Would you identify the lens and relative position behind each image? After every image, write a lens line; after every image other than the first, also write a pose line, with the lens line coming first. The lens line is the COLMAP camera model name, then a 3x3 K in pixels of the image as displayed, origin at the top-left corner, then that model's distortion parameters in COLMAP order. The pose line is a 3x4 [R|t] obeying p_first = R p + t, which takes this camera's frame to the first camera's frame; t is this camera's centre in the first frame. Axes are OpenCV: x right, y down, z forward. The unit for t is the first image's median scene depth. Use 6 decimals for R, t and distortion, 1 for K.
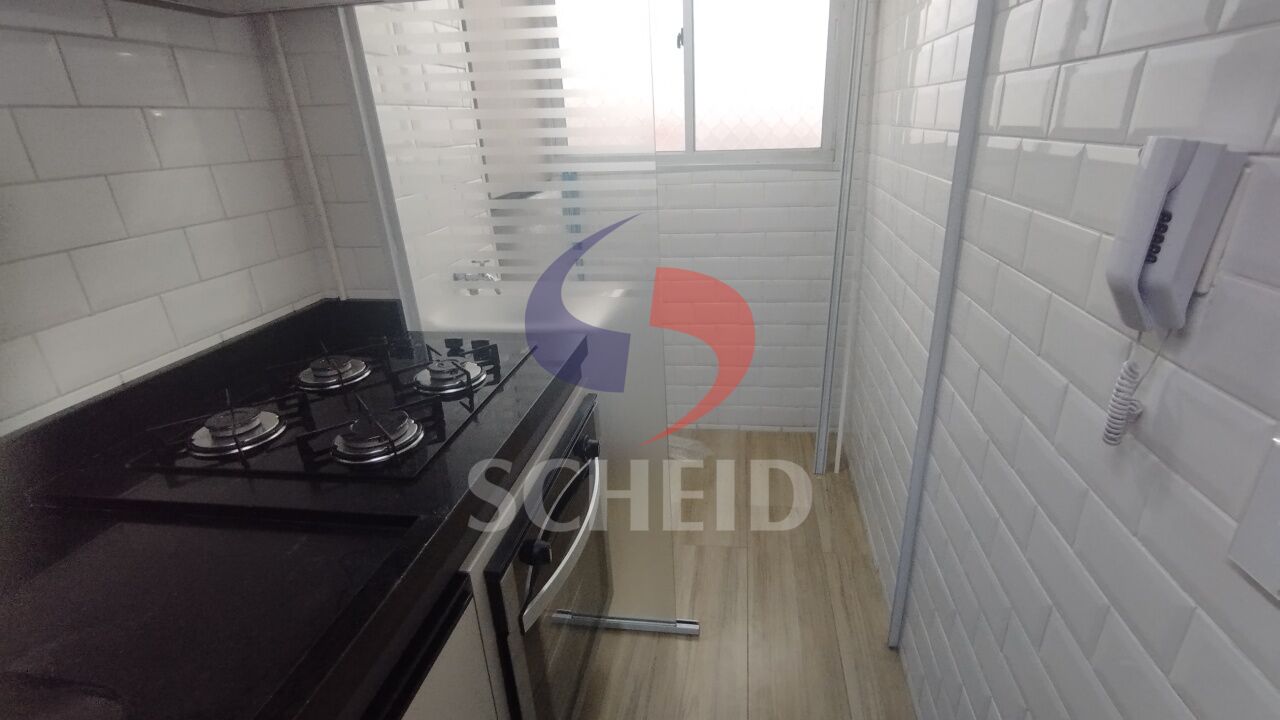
lens RADIAL K [[606.2, 0, 656.0], [0, 606.2, 364.6], [0, 0, 1]] dist [-0.001380, -0.000273]
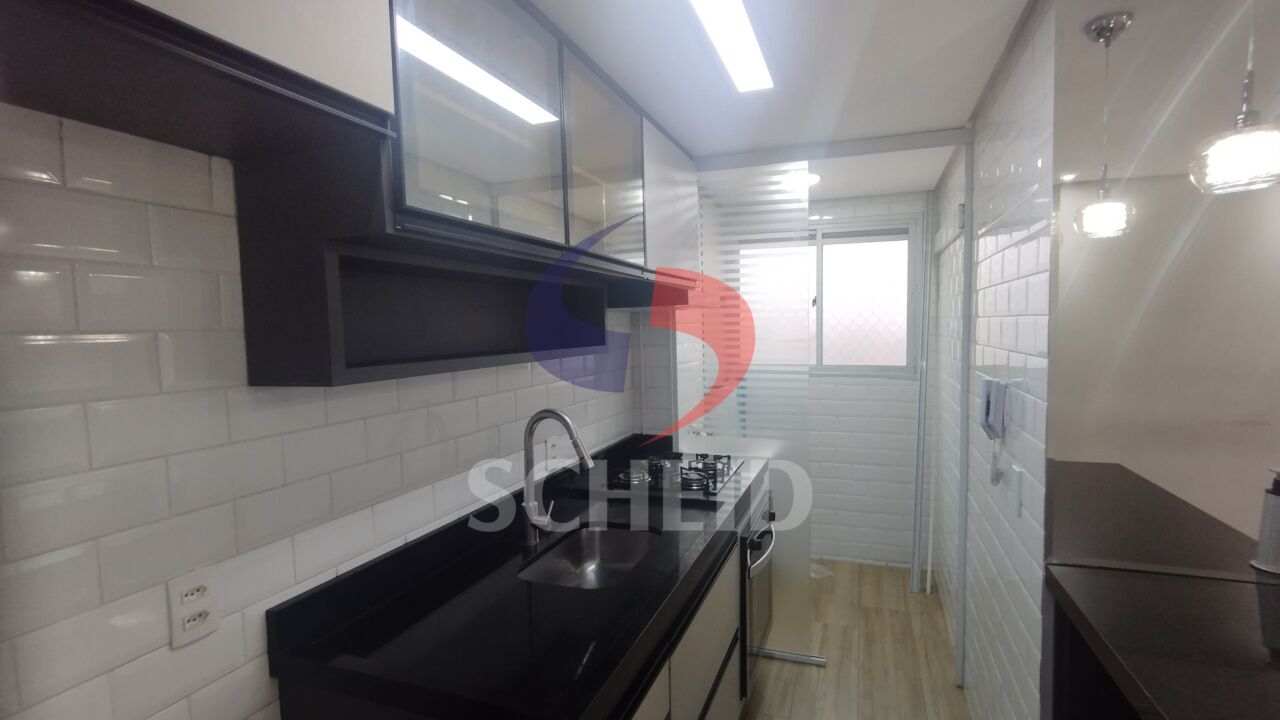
lens RADIAL K [[606.2, 0, 656.0], [0, 606.2, 364.6], [0, 0, 1]] dist [-0.001380, -0.000273]
pose [[0.981378, 0.033144, -0.189203, -0.073010], [-0.090298, 0.948981, -0.302127, 0.189576], [0.169536, 0.313585, 0.934303, -0.641189]]
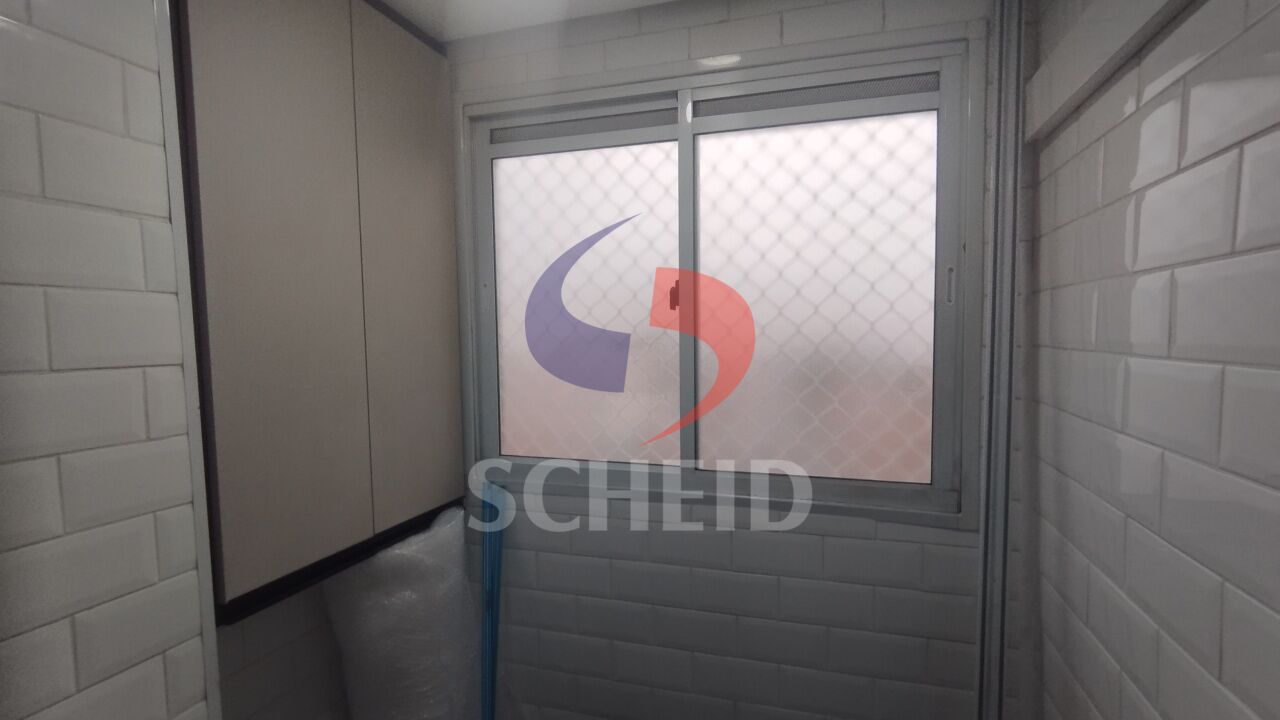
lens RADIAL K [[606.2, 0, 656.0], [0, 606.2, 364.6], [0, 0, 1]] dist [-0.001380, -0.000273]
pose [[0.981003, 0.038793, -0.190076, 0.153492], [-0.096665, 0.947250, -0.305571, -0.314479], [0.168195, 0.318139, 0.933005, 0.499910]]
